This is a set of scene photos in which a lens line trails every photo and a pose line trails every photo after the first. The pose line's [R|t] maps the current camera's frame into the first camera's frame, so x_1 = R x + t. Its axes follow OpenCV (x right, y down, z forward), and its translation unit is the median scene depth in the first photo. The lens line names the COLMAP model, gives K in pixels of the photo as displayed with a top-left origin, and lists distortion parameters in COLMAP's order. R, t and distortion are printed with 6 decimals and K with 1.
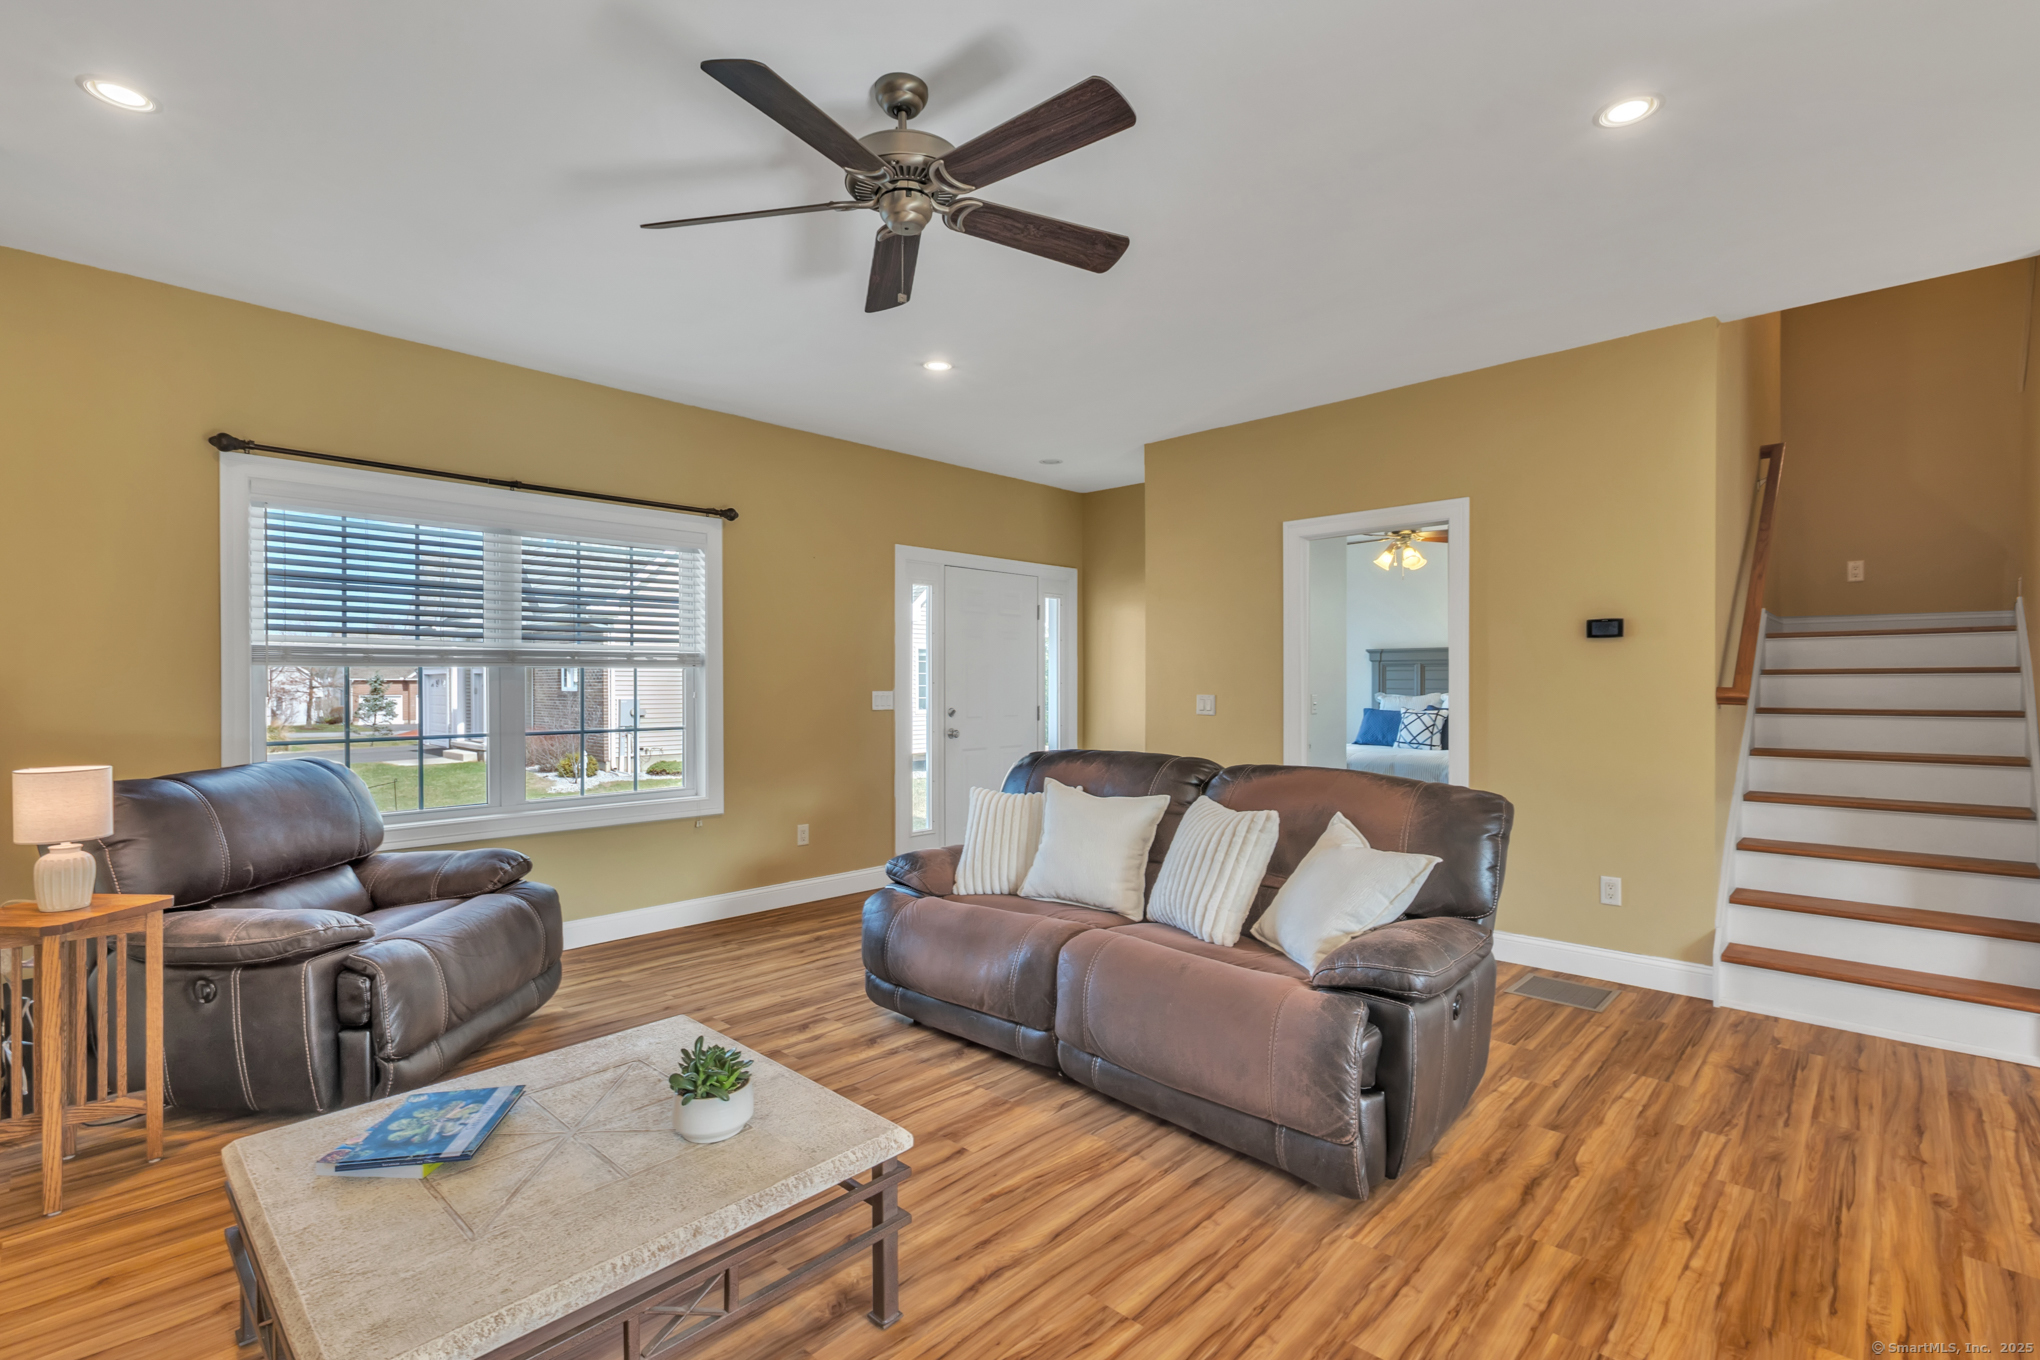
lens RADIAL K [[923.1, 0, 1015.1], [0, 923.1, 692.6], [0, 0, 1]] dist [0.000002, -0.000301]
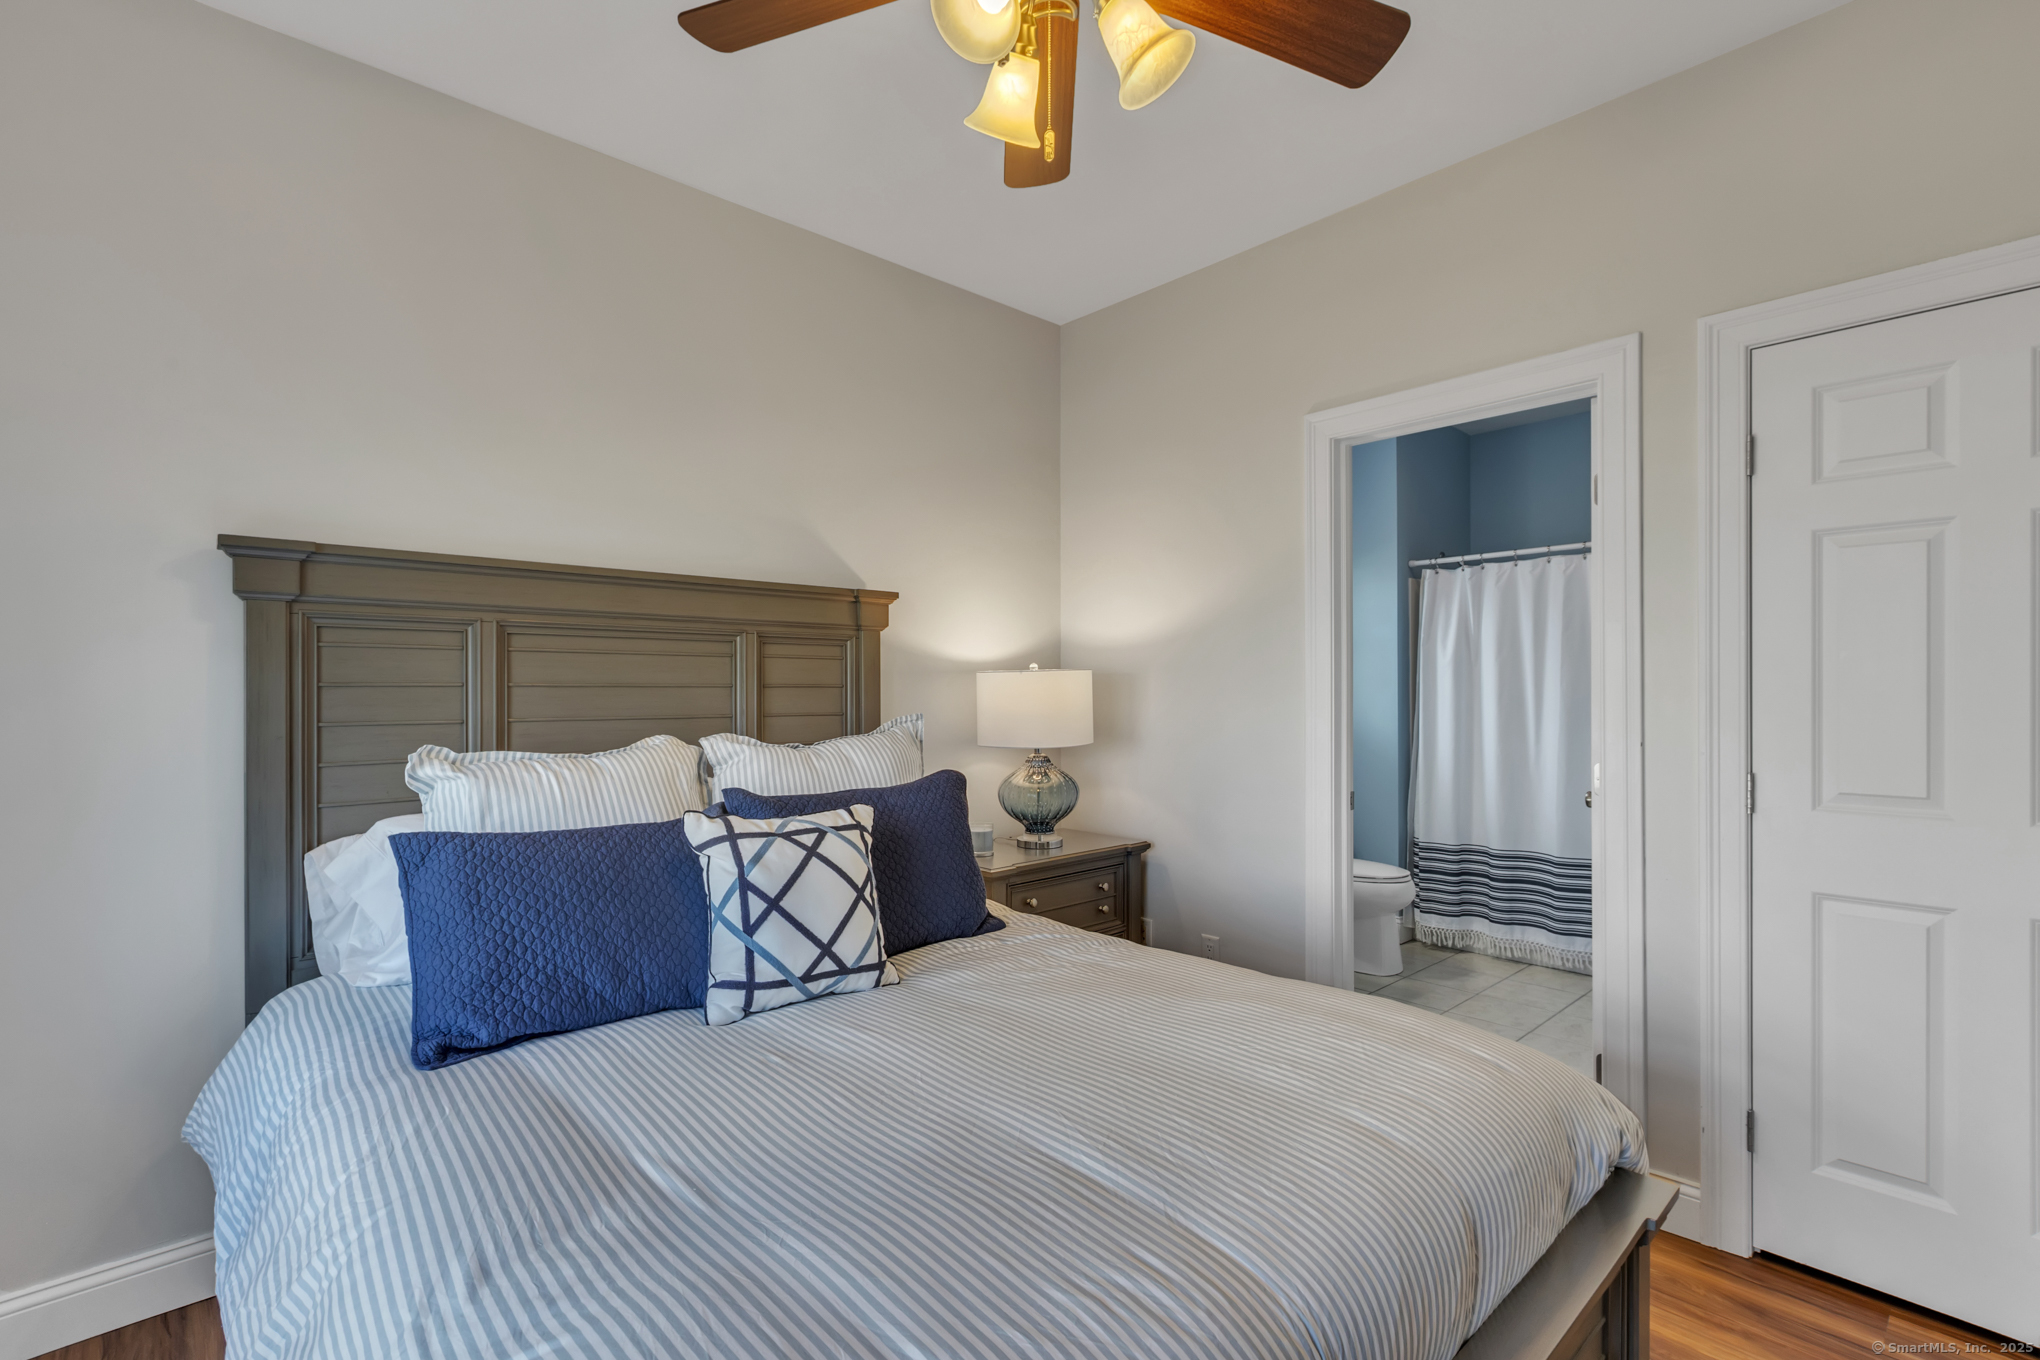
lens RADIAL K [[923.1, 0, 1020.8], [0, 923.1, 688.8], [0, 0, 1]] dist [0.000002, -0.000301]
pose [[0.054533, 0.003371, 0.998506, 0.487118], [0.014802, 0.999882, -0.004184, -0.025695], [-0.998402, 0.015008, 0.054477, 2.111884]]
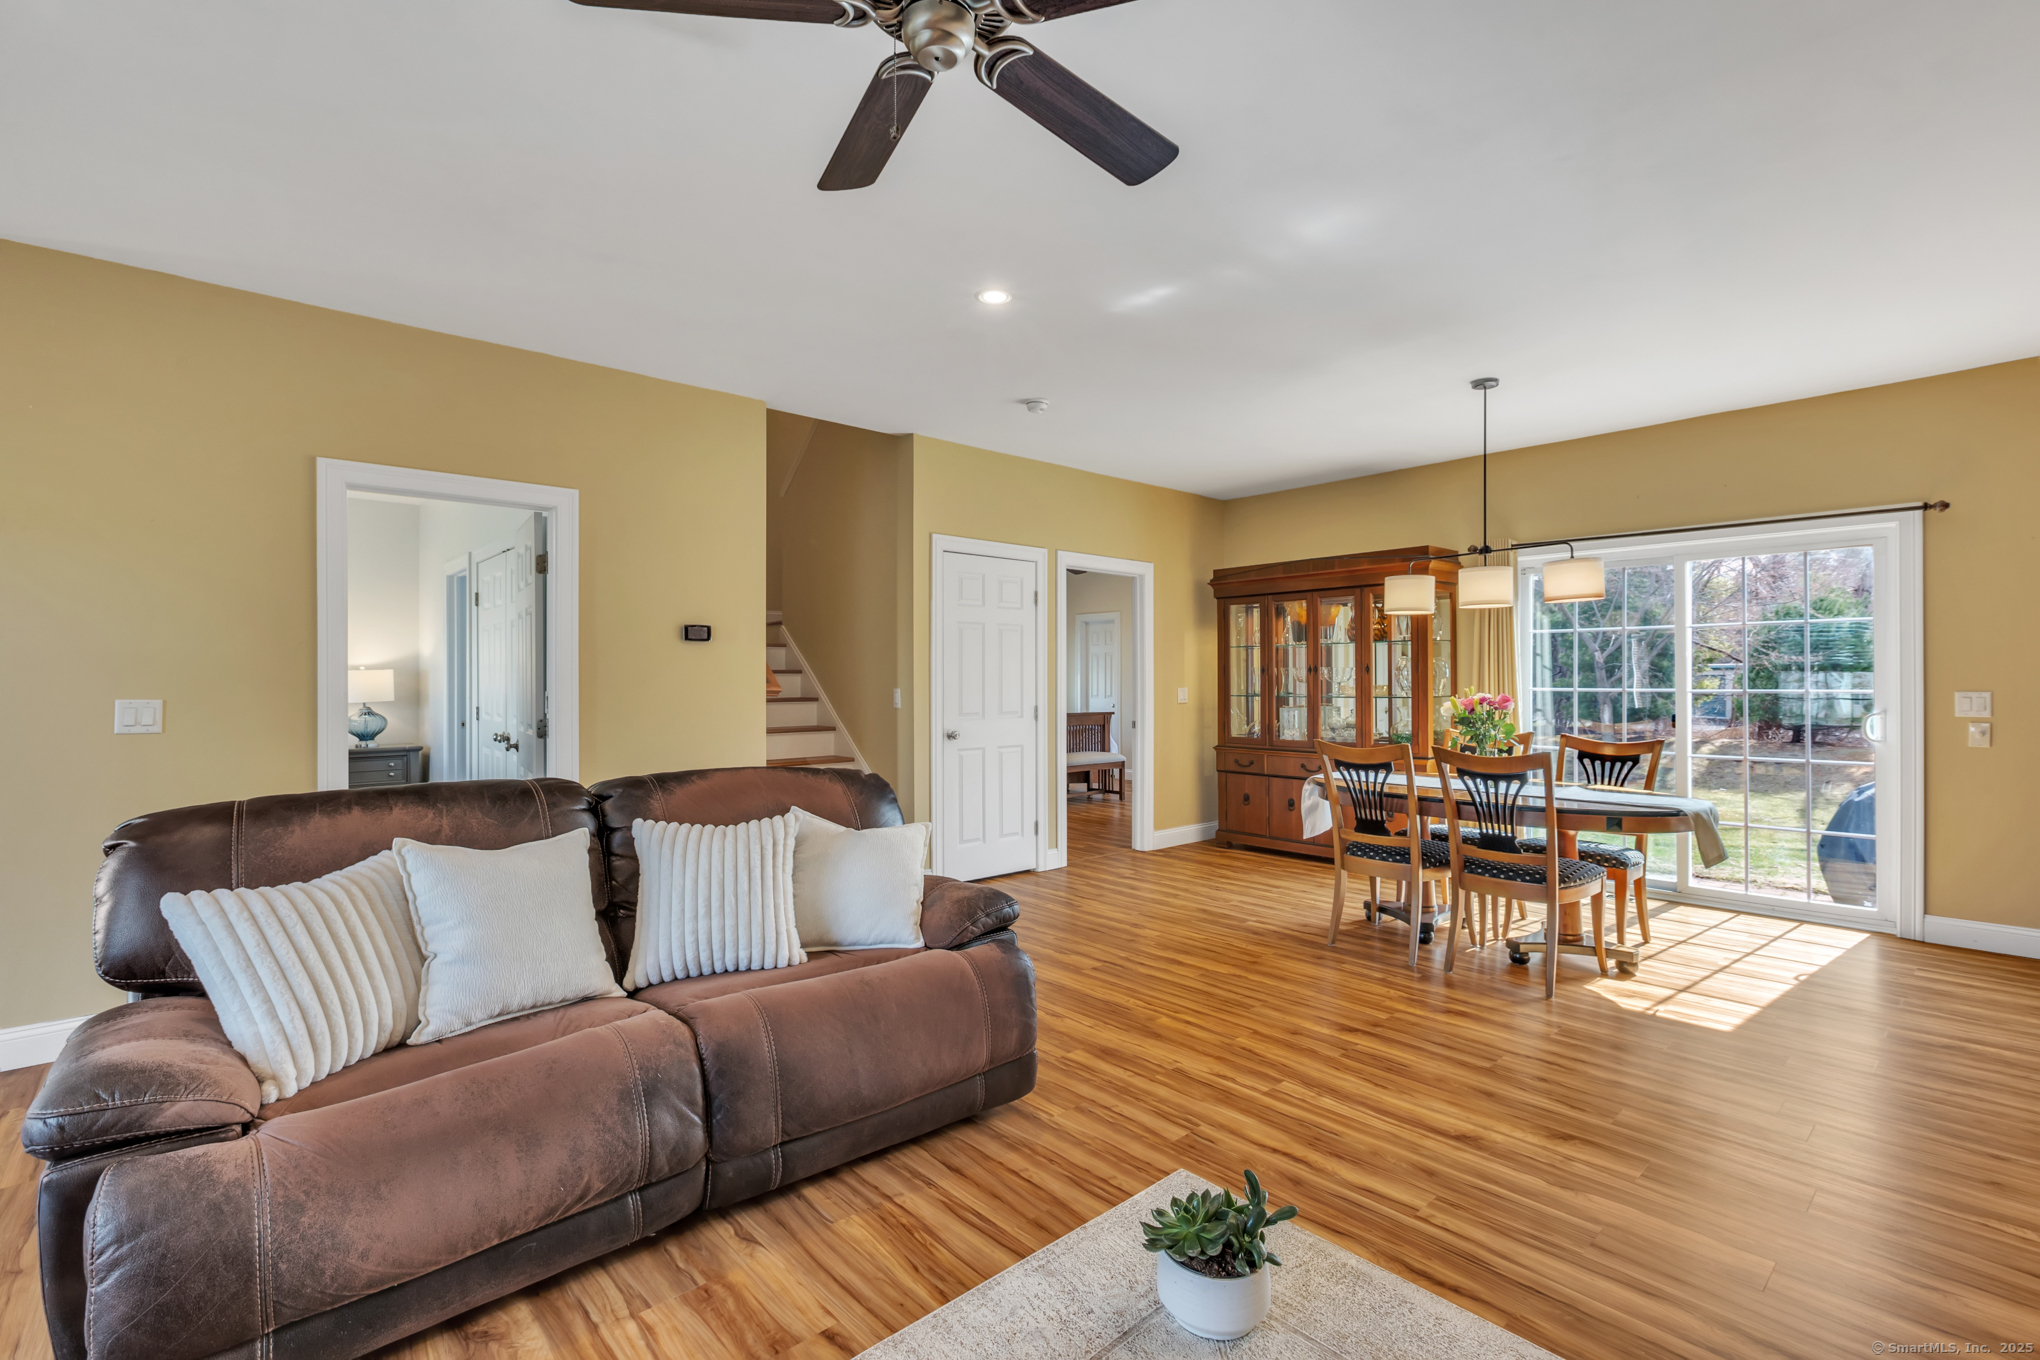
lens RADIAL K [[923.1, 0, 1028.6], [0, 923.1, 663.0], [0, 0, 1]] dist [0.000002, -0.000301]
pose [[0.069800, 0.015948, 0.997434, -0.536277], [0.013646, 0.999763, -0.016940, -0.005653], [-0.997468, 0.014793, 0.069566, 0.551045]]
